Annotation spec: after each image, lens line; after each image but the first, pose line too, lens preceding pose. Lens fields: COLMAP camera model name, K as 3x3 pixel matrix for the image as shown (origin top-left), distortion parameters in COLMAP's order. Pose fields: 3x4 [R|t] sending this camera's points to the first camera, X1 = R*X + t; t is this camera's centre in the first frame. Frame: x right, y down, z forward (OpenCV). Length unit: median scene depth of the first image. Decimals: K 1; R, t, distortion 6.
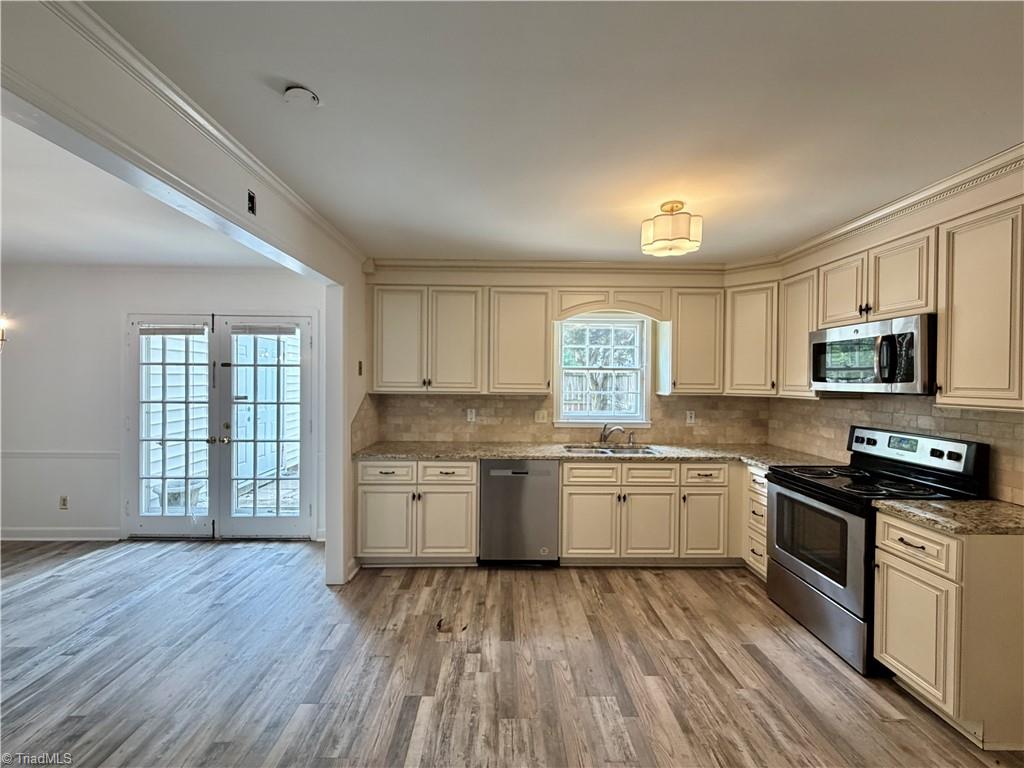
lens RADIAL K [[408.6, 0, 505.3], [0, 408.6, 384.3], [0, 0, 1]] dist [-0.000327, 0.000109]
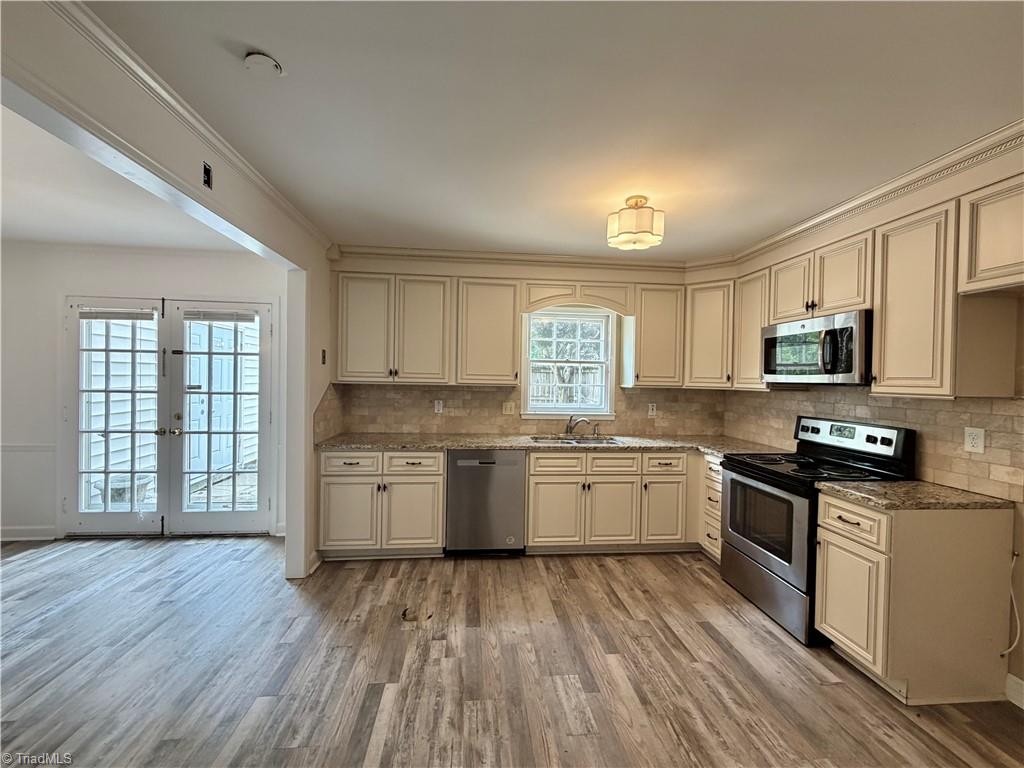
lens RADIAL K [[408.6, 0, 505.3], [0, 408.6, 384.4], [0, 0, 1]] dist [-0.000327, 0.000109]
pose [[0.996935, 0.008404, 0.077777, 0.000783], [-0.008675, 0.999957, 0.003145, 0.020720], [-0.077747, -0.003810, 0.996966, -0.004167]]
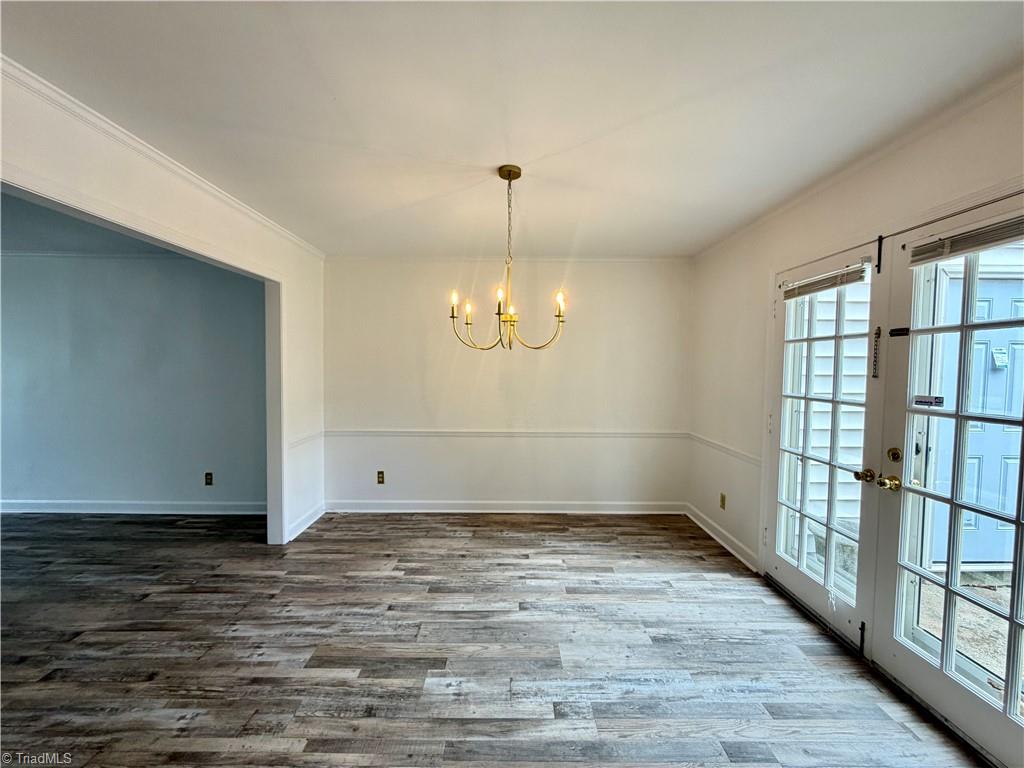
lens RADIAL K [[408.6, 0, 511.4], [0, 408.6, 384.2], [0, 0, 1]] dist [-0.000327, 0.000109]
pose [[-0.011422, 0.038138, -0.999207, -0.219687], [-0.016919, 0.999122, 0.038328, 0.004959], [0.999792, 0.017344, -0.010767, 0.648967]]
